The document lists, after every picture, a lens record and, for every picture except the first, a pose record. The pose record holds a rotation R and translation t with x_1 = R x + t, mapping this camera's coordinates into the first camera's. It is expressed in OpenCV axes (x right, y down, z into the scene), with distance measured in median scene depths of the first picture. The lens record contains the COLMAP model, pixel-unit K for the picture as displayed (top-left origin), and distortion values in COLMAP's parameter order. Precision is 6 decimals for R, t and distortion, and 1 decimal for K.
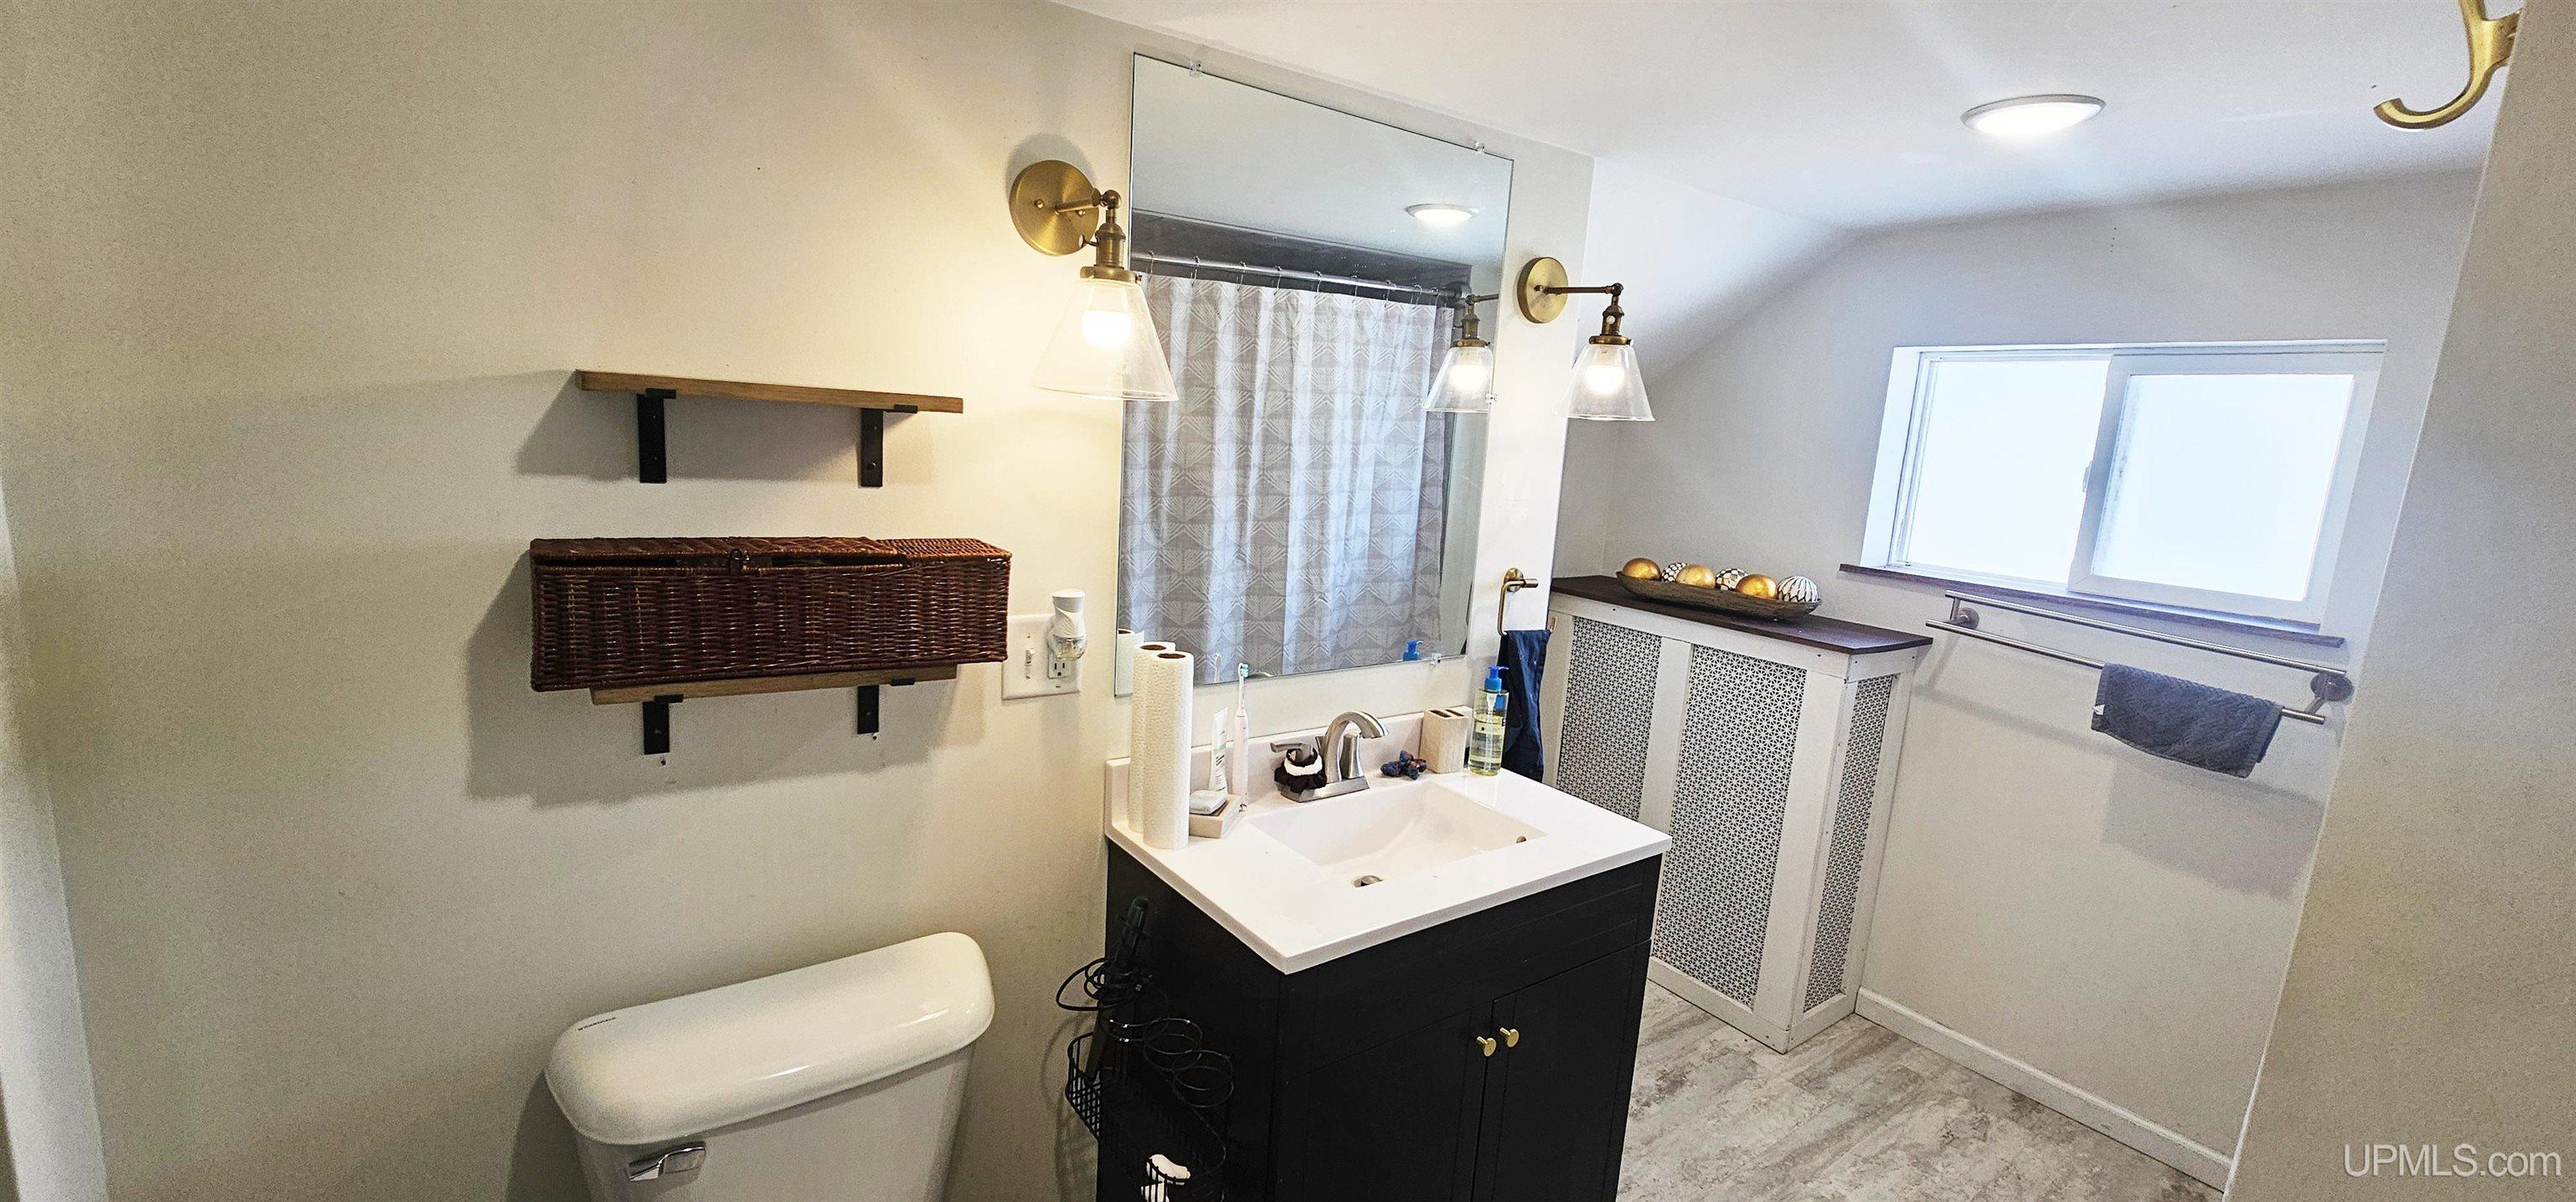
lens RADIAL K [[1046.6, 0, 1296.4], [0, 1046.6, 602.6], [0, 0, 1]] dist [-0.001893, 0.000633]
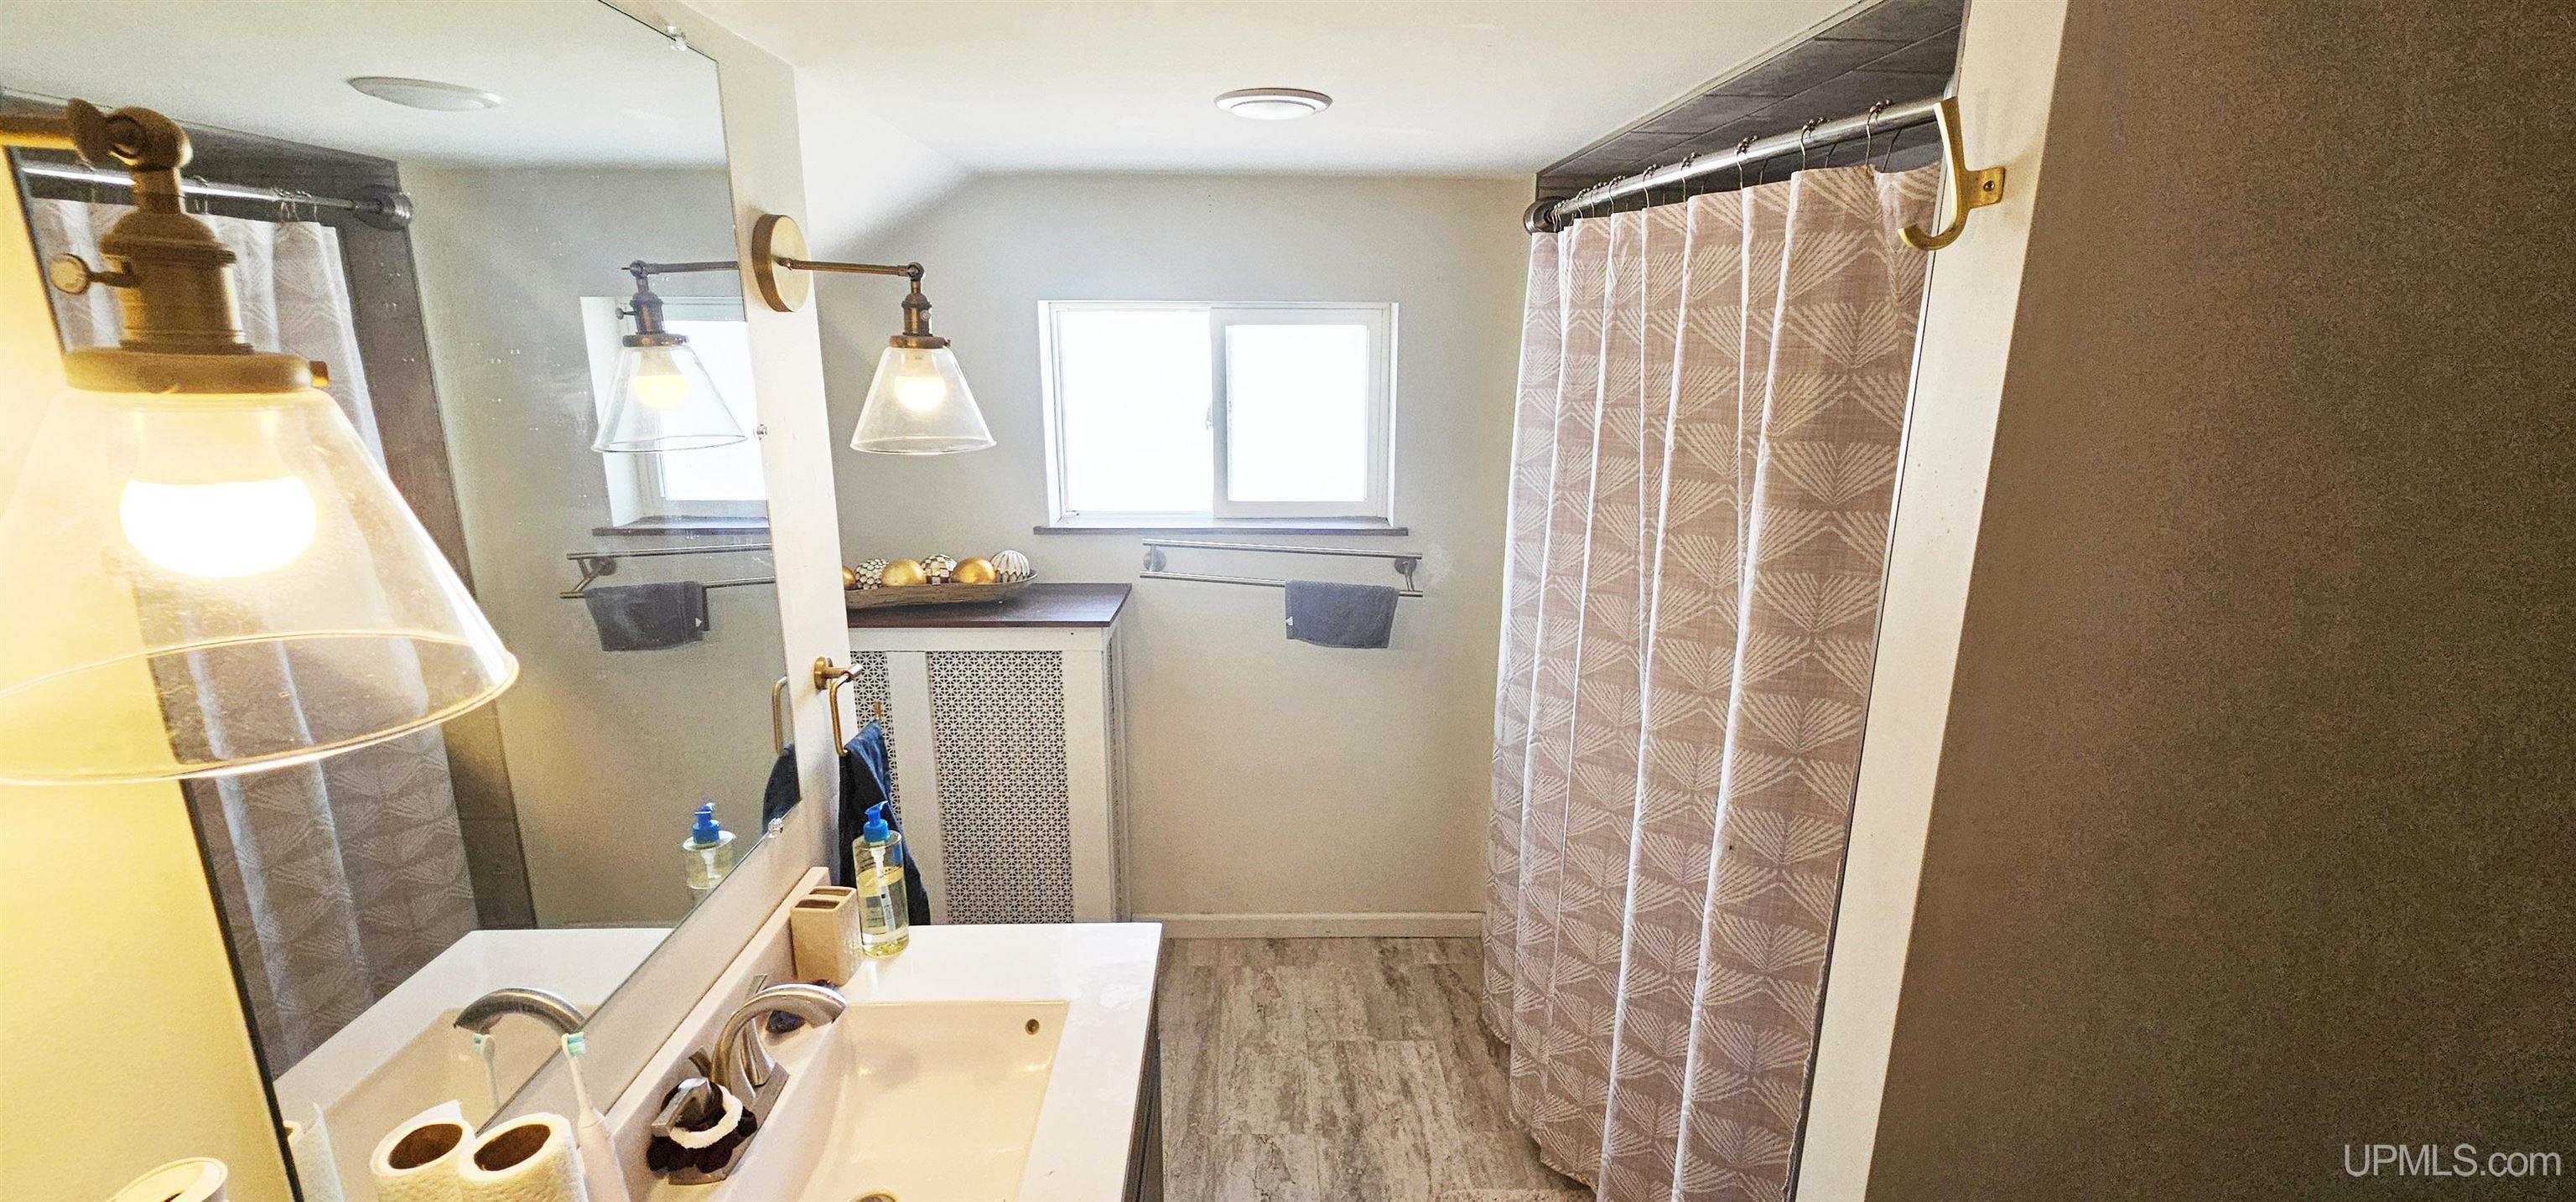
lens RADIAL K [[1046.6, 0, 1287.7], [0, 1046.6, 602.3], [0, 0, 1]] dist [-0.001893, 0.000633]
pose [[0.553327, -0.257870, 0.792043, -0.162244], [0.167669, 0.965891, 0.197337, -0.149597], [-0.815915, 0.023609, 0.577690, 0.312418]]
